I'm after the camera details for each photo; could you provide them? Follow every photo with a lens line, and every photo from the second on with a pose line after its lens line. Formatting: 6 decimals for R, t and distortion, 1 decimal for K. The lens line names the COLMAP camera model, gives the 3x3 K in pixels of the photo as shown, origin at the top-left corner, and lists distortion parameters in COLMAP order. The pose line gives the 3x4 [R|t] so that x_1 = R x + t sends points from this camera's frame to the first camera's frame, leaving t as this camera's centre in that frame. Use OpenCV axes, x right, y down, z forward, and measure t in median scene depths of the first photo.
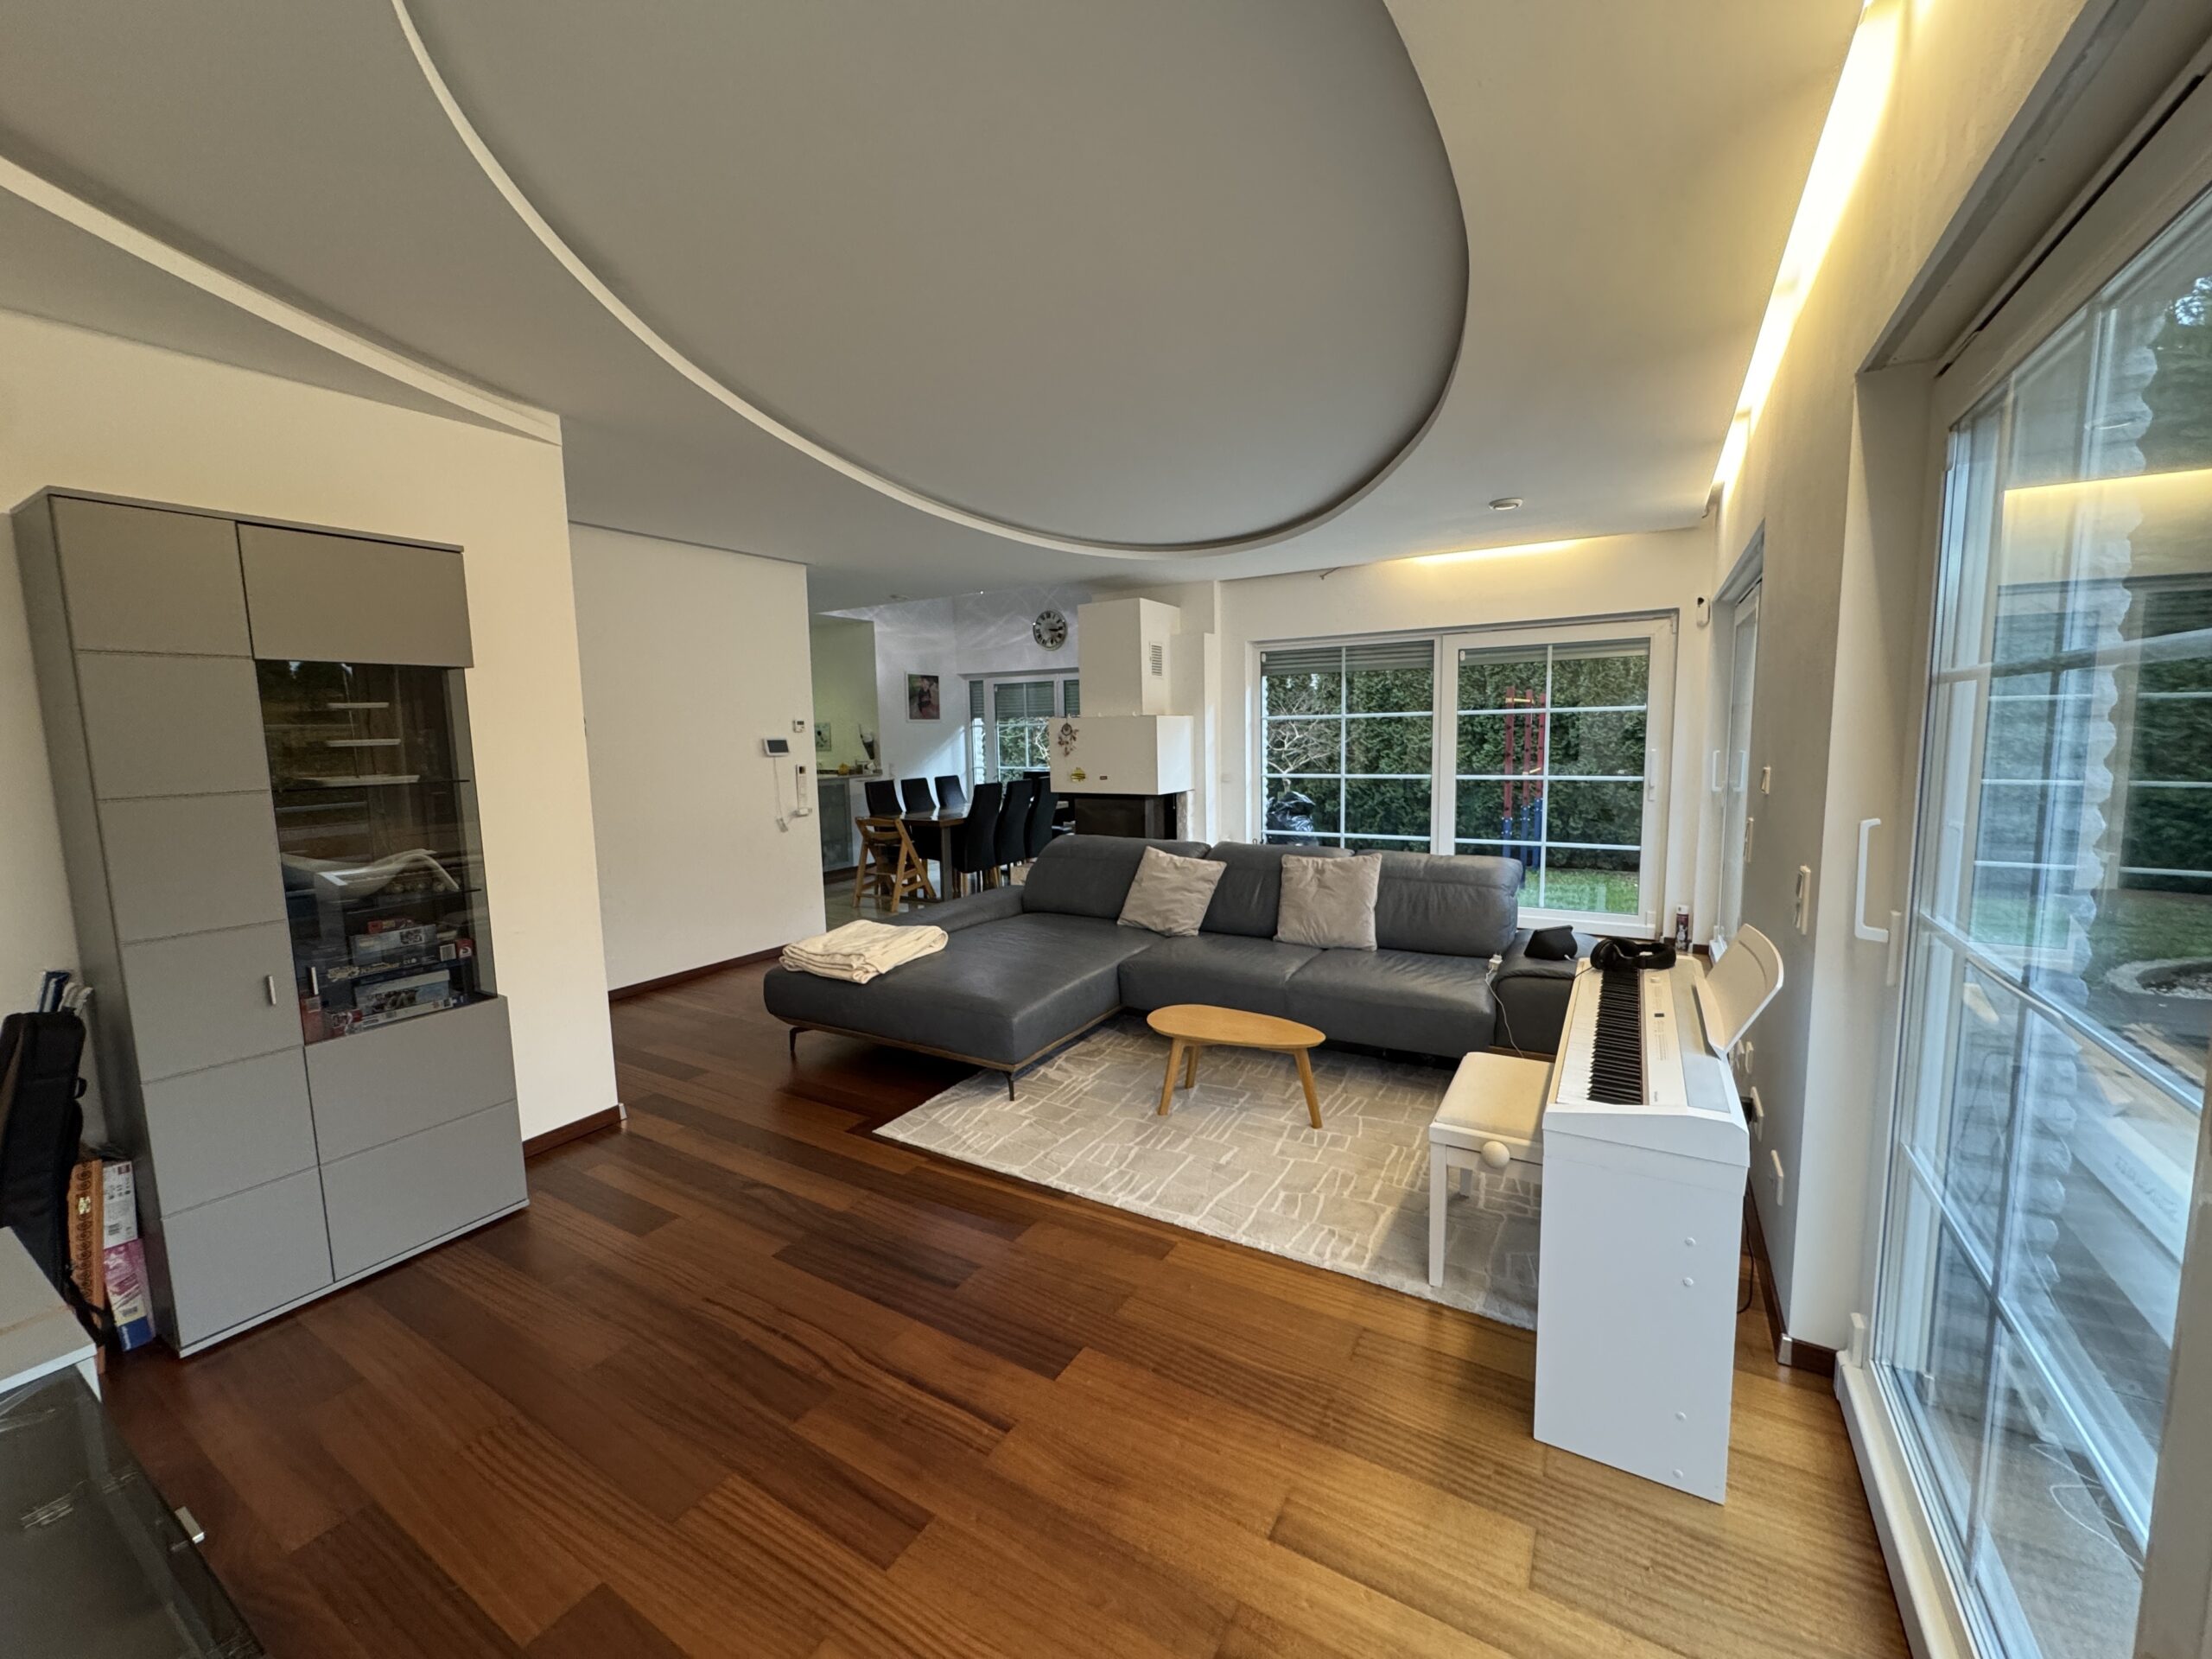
lens RADIAL K [[880.5, 0, 1113.0], [0, 880.5, 824.0], [0, 0, 1]] dist [-0.001714, 0.000263]
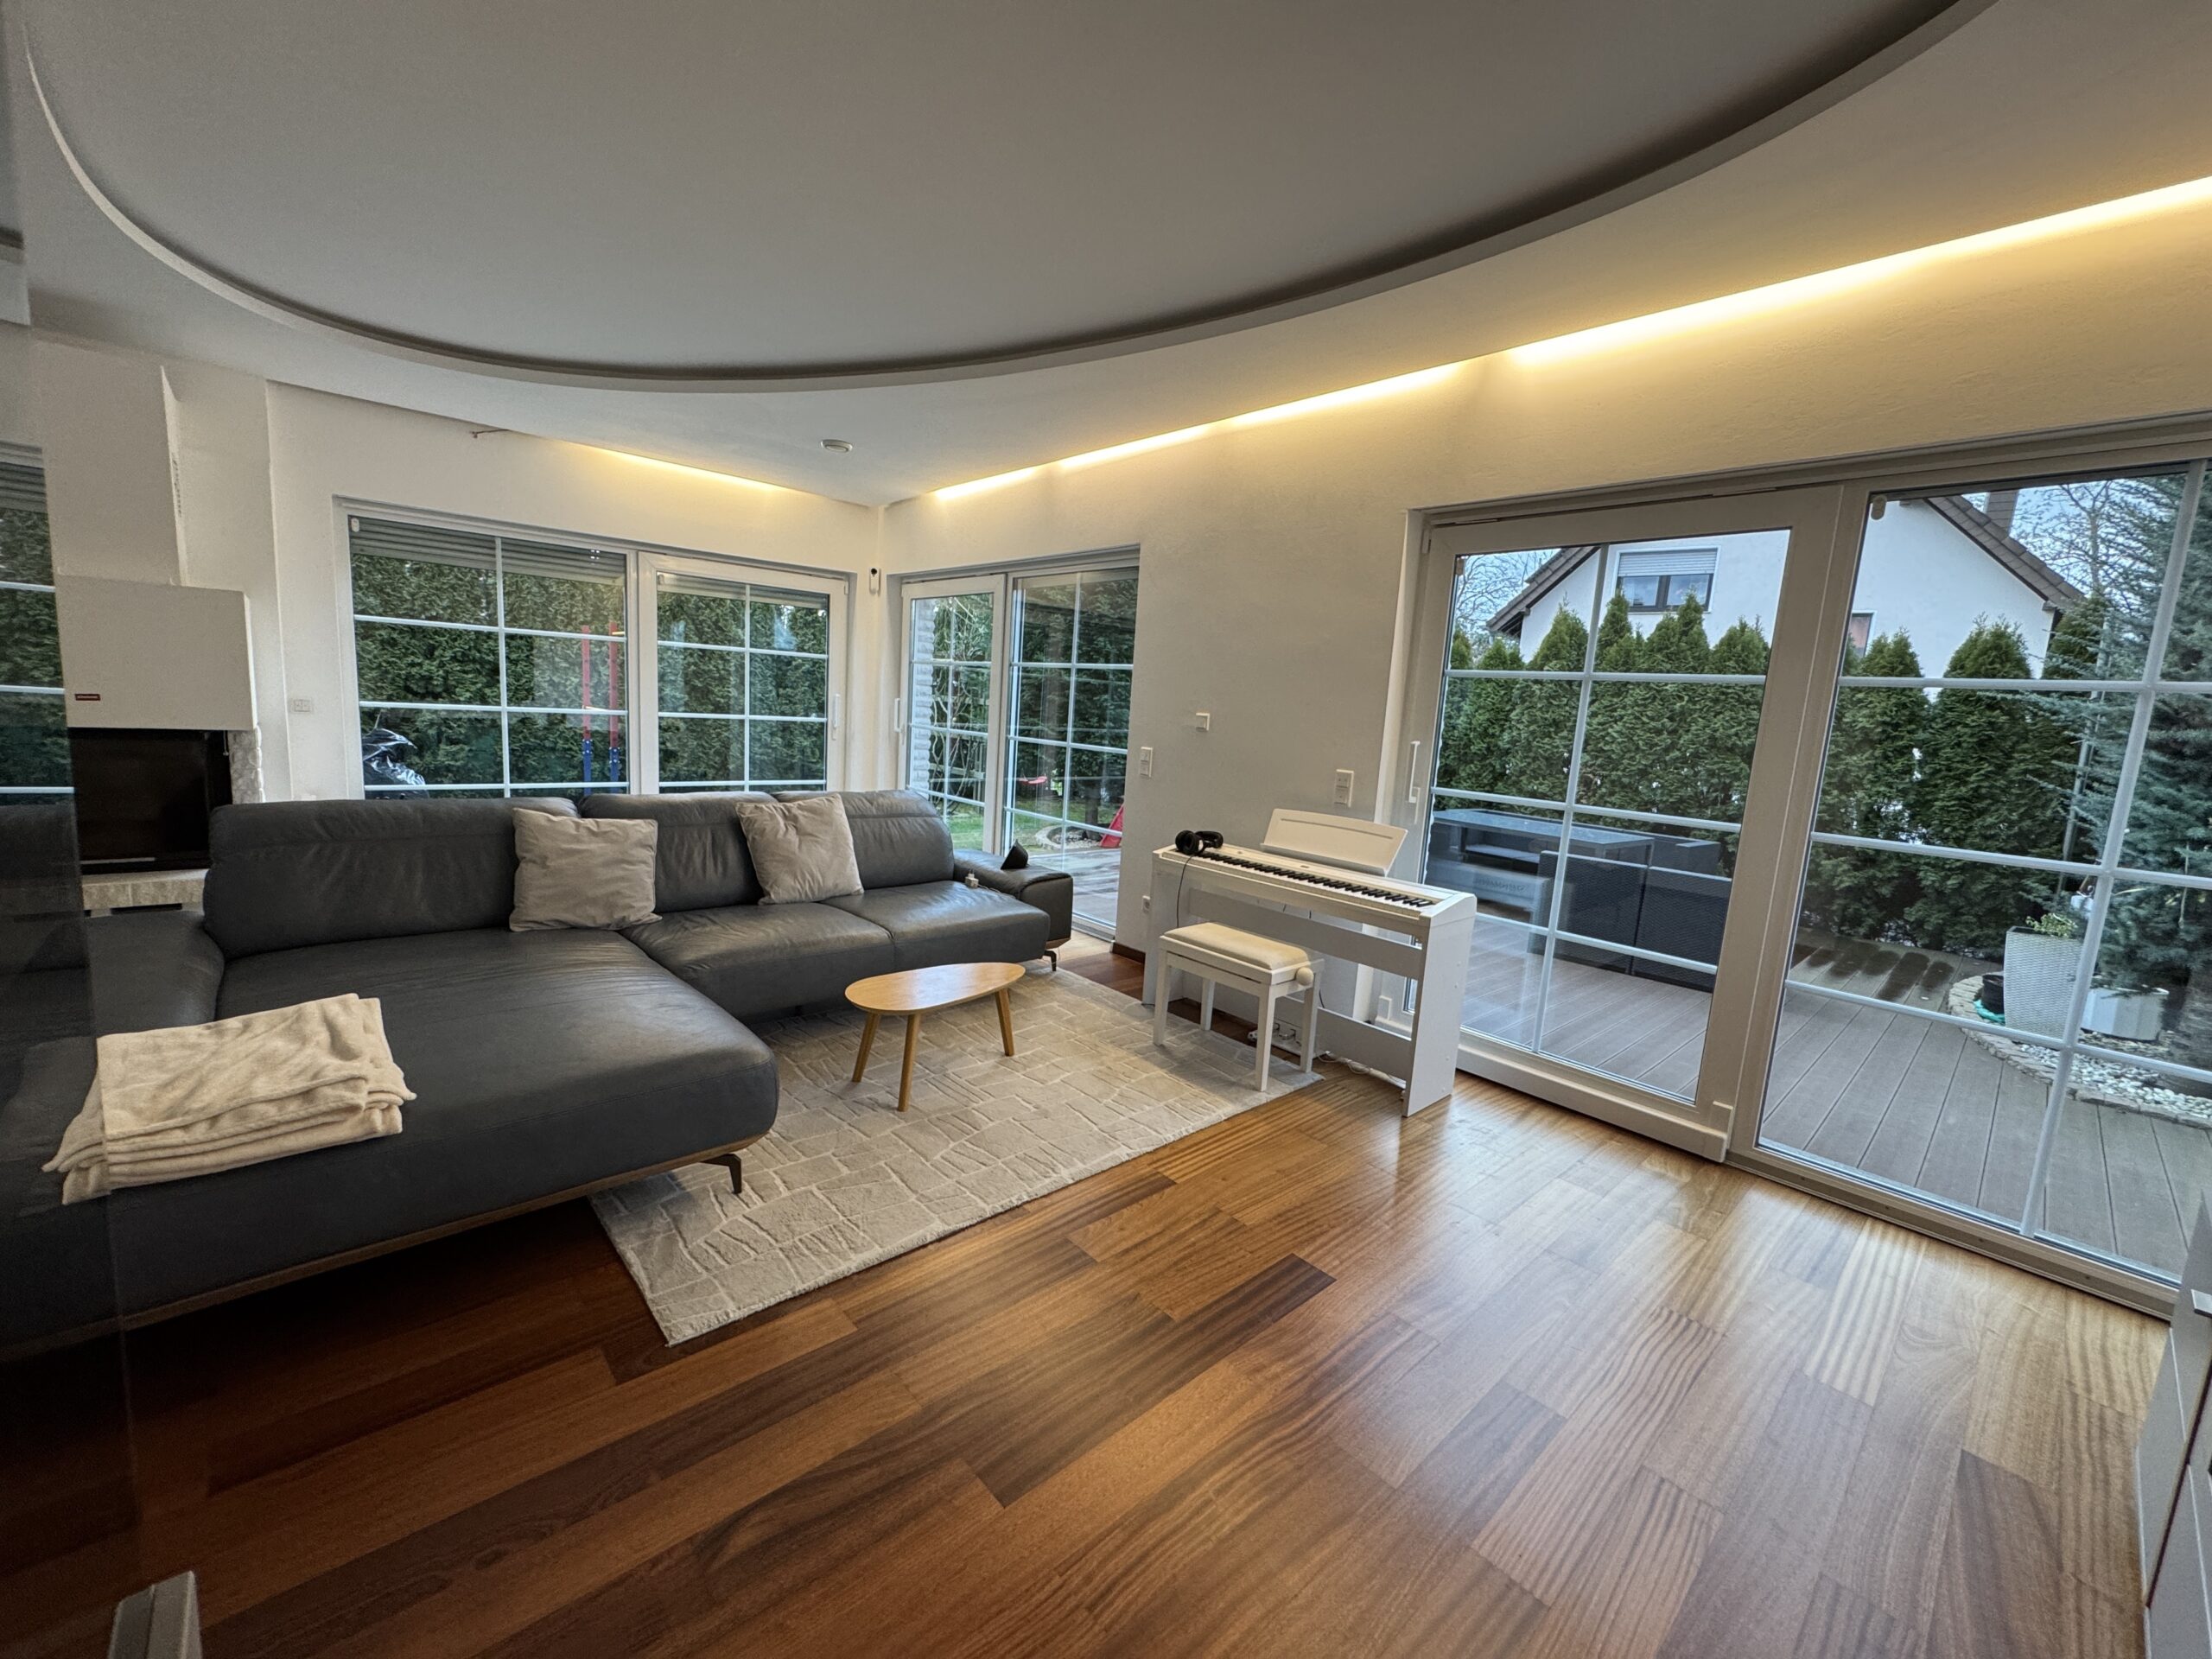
lens RADIAL K [[880.5, 0, 1104.8], [0, 880.5, 819.5], [0, 0, 1]] dist [-0.001714, 0.000263]
pose [[0.298455, -0.085836, 0.950556, -0.401635], [0.030233, 0.996298, 0.080474, -0.005245], [-0.953945, 0.004720, 0.299946, 0.342378]]
